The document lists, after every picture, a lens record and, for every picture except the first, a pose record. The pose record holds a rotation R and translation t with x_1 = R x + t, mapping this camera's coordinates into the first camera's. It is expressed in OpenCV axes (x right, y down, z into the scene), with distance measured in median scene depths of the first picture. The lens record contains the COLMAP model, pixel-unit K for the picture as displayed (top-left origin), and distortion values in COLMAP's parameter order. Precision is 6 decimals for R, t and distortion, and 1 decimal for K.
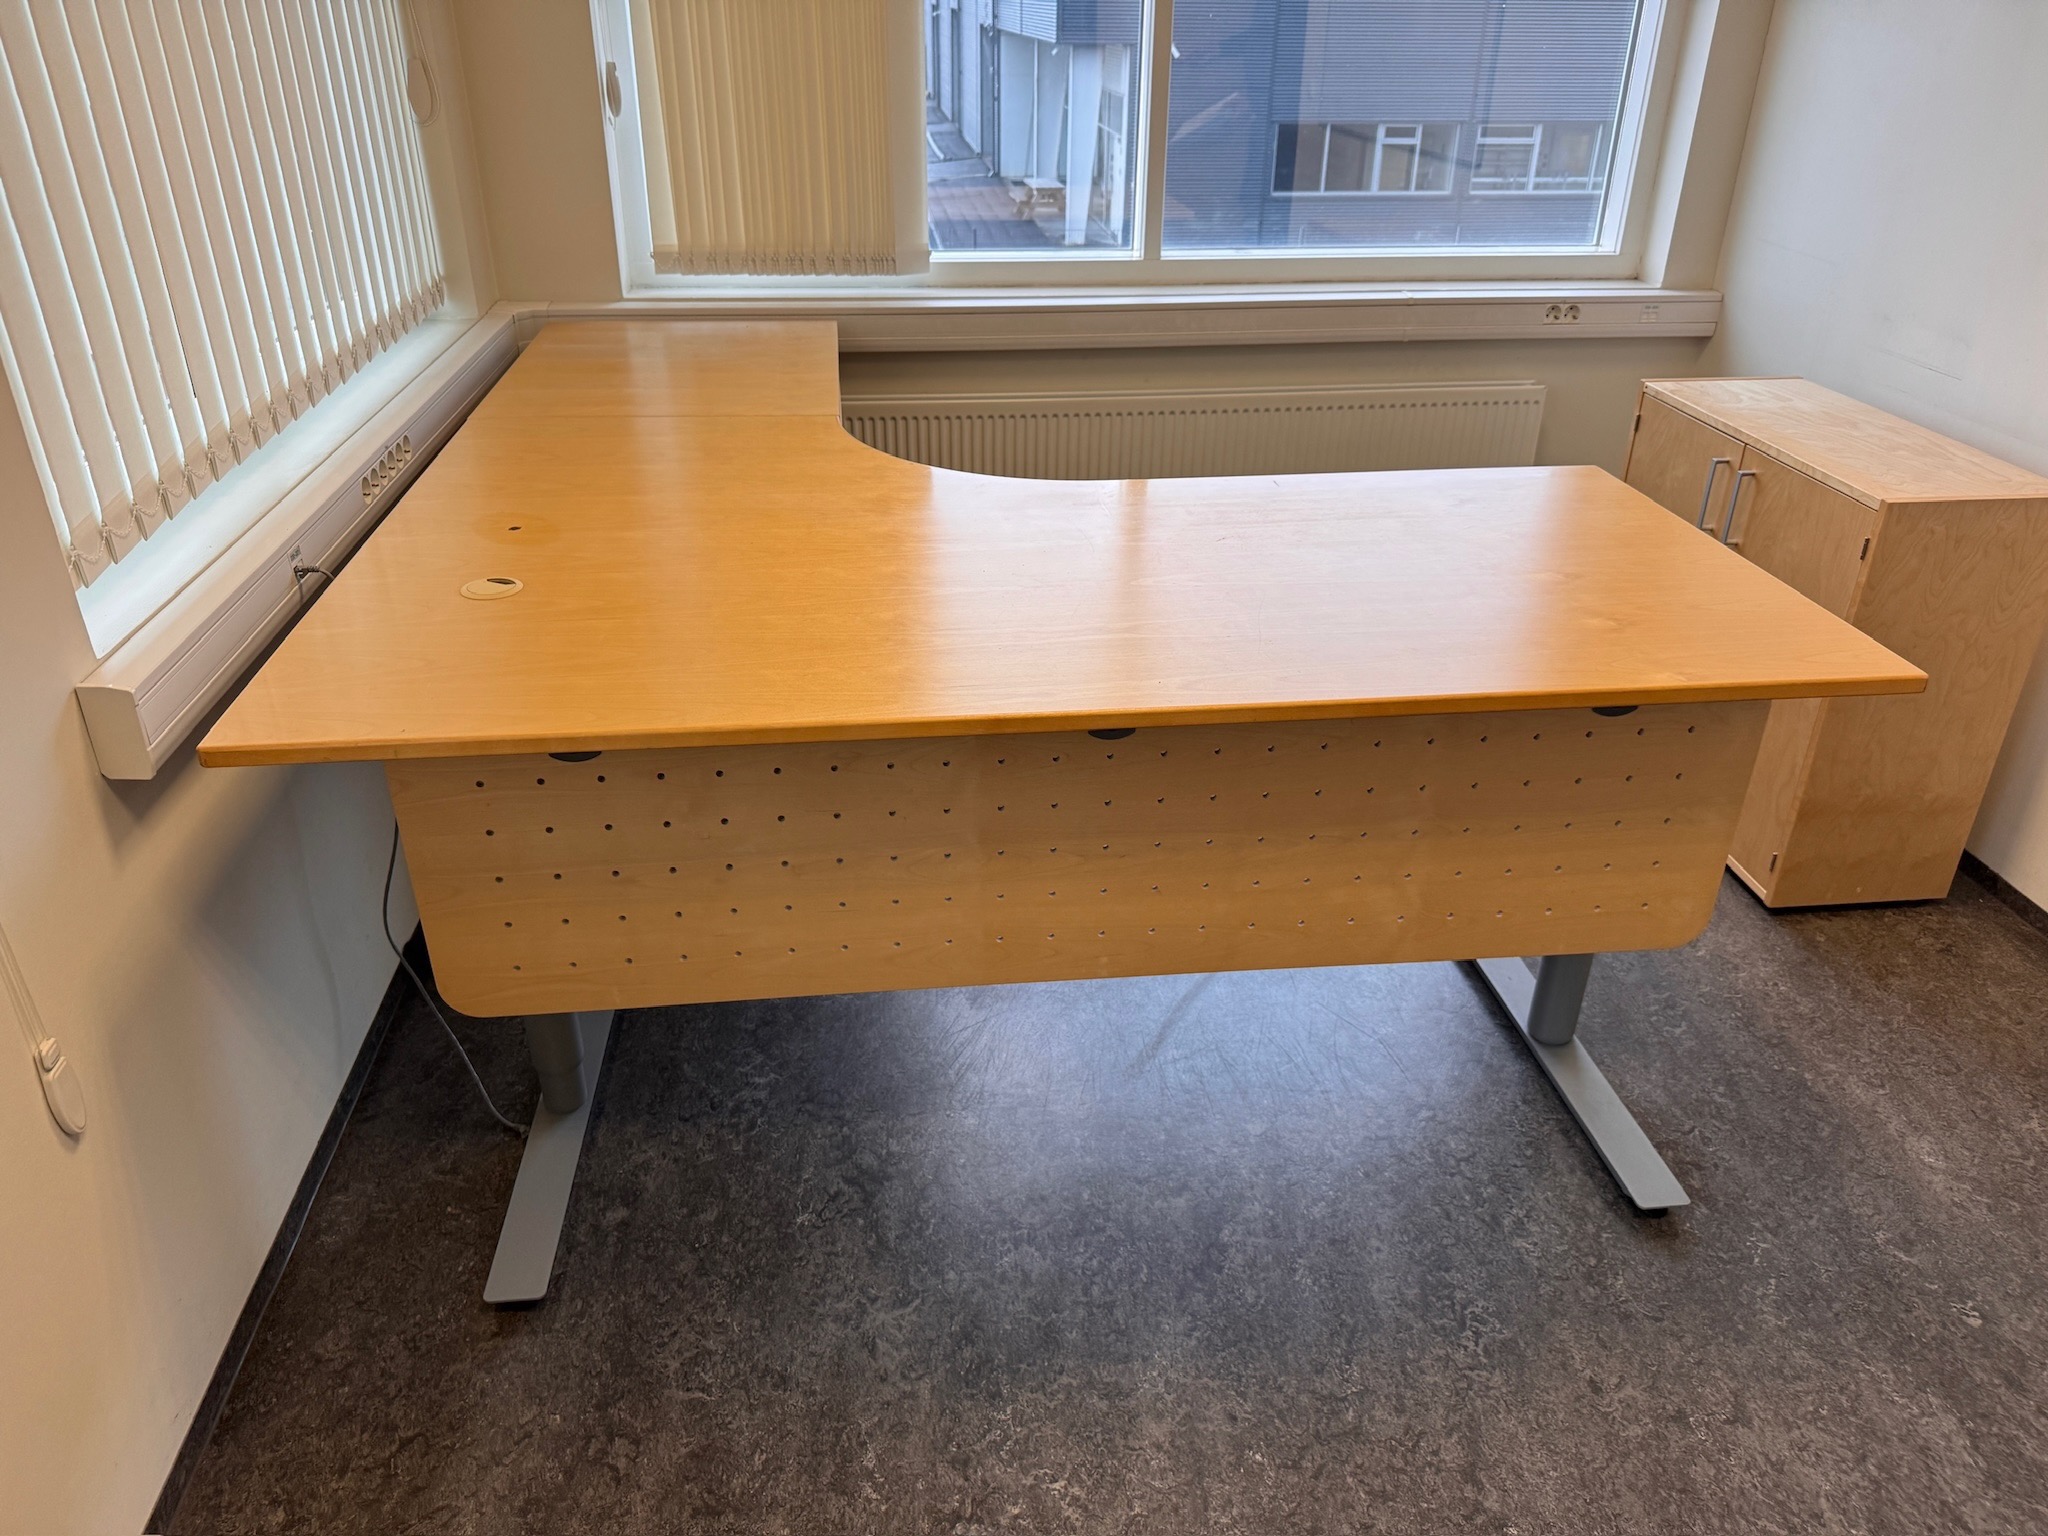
lens RADIAL K [[1447.1, 0, 1029.1], [0, 1447.1, 764.6], [0, 0, 1]] dist [0.030520, -0.047262]
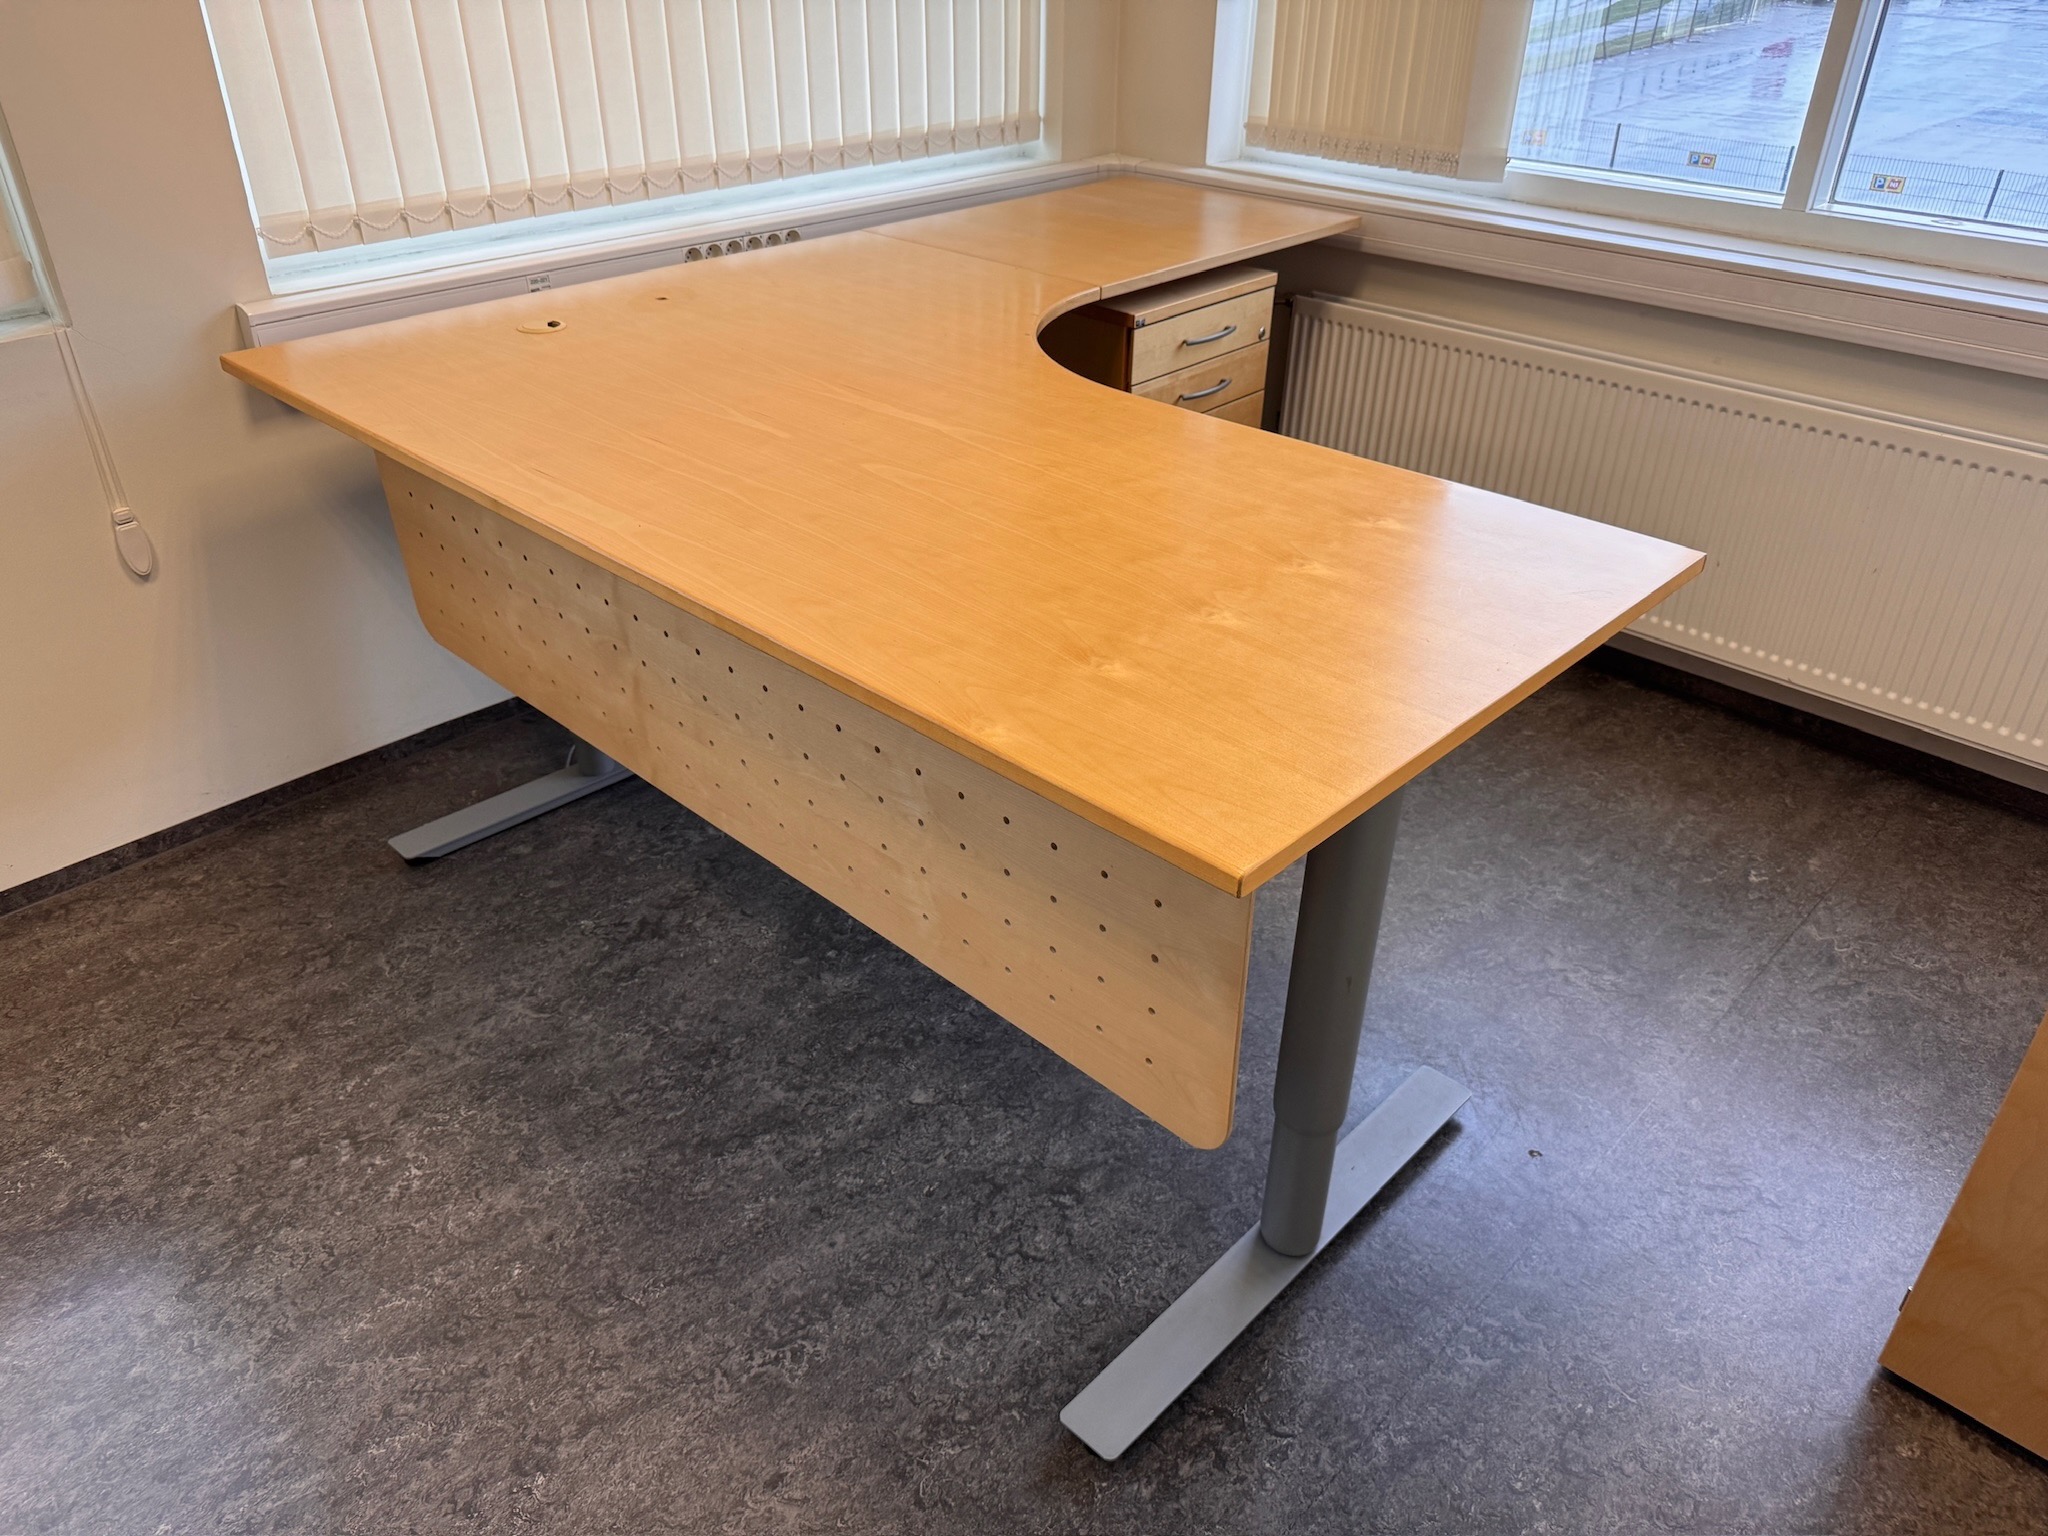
lens RADIAL K [[1441.2, 0, 1014.4], [0, 1441.2, 763.7], [0, 0, 1]] dist [0.104116, -0.207080]
pose [[0.631803, 0.397407, -0.665502, 0.883591], [-0.363402, 0.910230, 0.198547, -0.179156], [0.684664, 0.116402, 0.719504, 0.429462]]
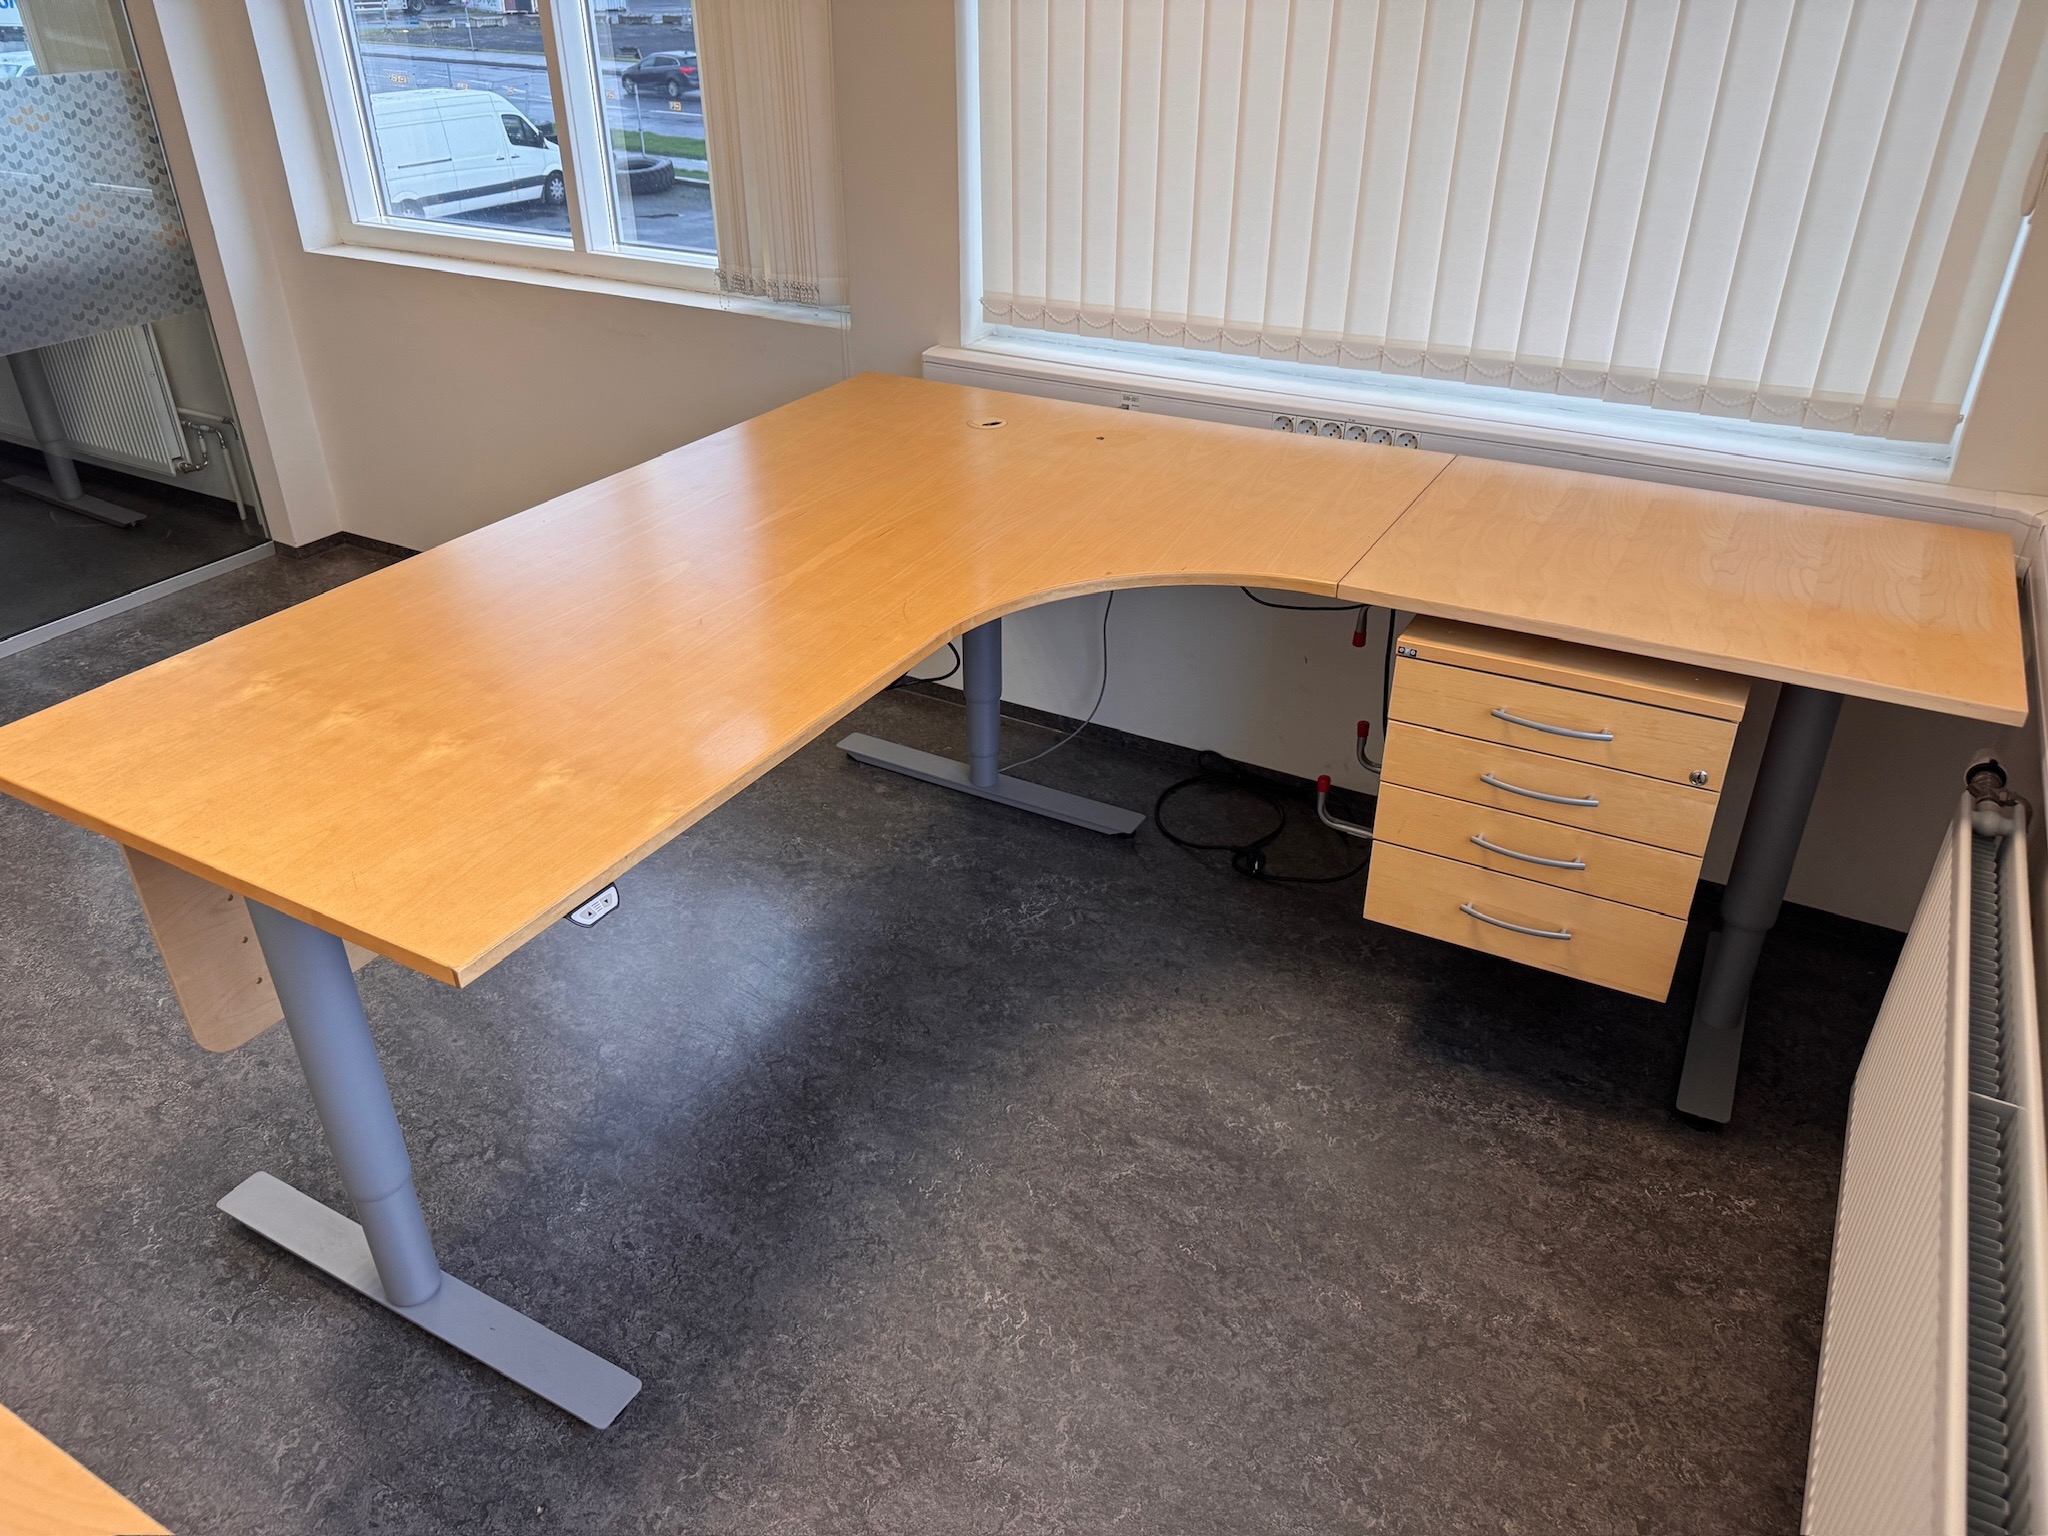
lens RADIAL K [[1447.1, 0, 1029.1], [0, 1447.1, 764.6], [0, 0, 1]] dist [0.030520, -0.047262]
pose [[-0.586537, 0.395811, -0.706617, 0.819508], [-0.382844, 0.633334, 0.672546, -0.936645], [0.713726, 0.664997, -0.219940, 1.624743]]
